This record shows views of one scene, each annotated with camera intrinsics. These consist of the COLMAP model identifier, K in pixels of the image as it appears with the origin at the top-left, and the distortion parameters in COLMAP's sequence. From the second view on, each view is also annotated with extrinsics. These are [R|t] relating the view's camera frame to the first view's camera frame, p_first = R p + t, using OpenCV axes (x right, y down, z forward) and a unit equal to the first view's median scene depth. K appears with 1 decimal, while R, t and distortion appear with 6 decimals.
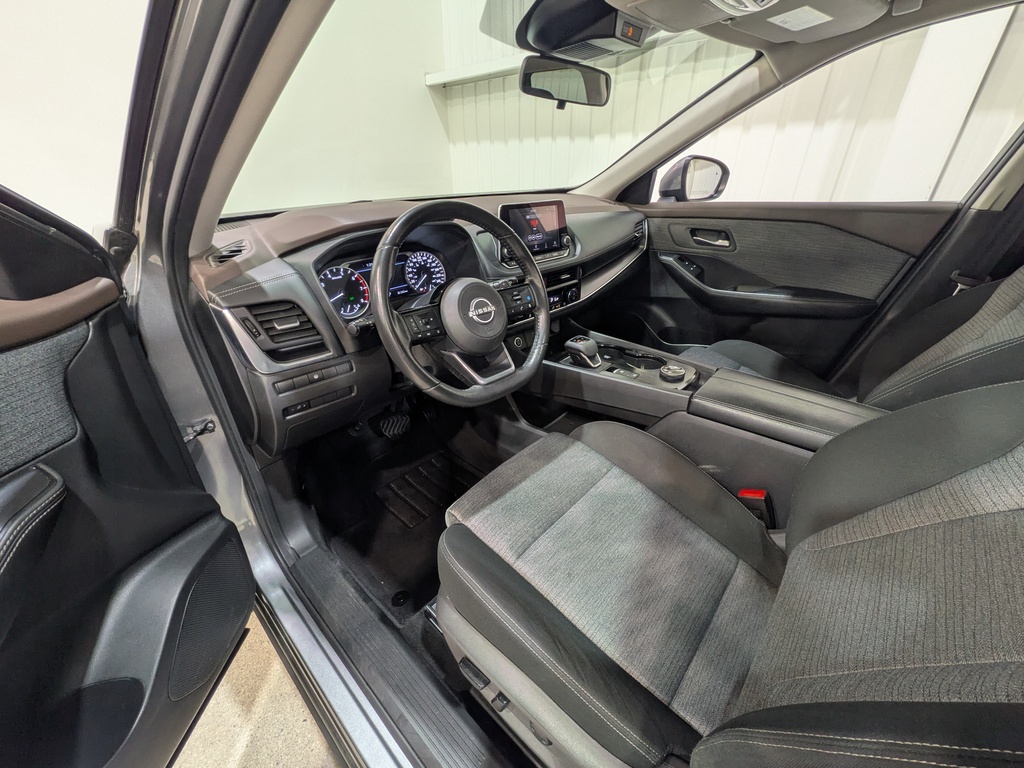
lens RADIAL K [[398.8, 0, 512.5], [0, 398.8, 380.8], [0, 0, 1]] dist [0.001507, 0.000076]
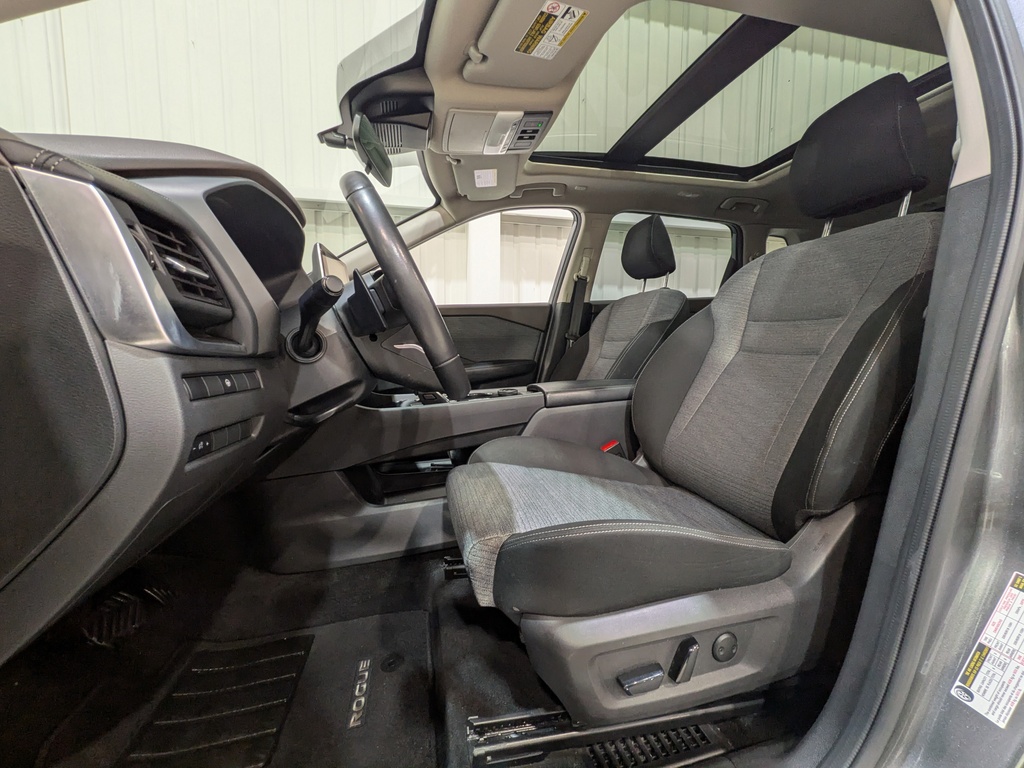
lens RADIAL K [[398.8, 0, 512.5], [0, 398.8, 380.8], [0, 0, 1]] dist [0.001507, 0.000076]
pose [[0.564167, -0.068904, 0.822780, -0.479986], [0.390690, 0.900168, -0.192505, 0.155586], [-0.727377, 0.430057, 0.534766, 0.307755]]
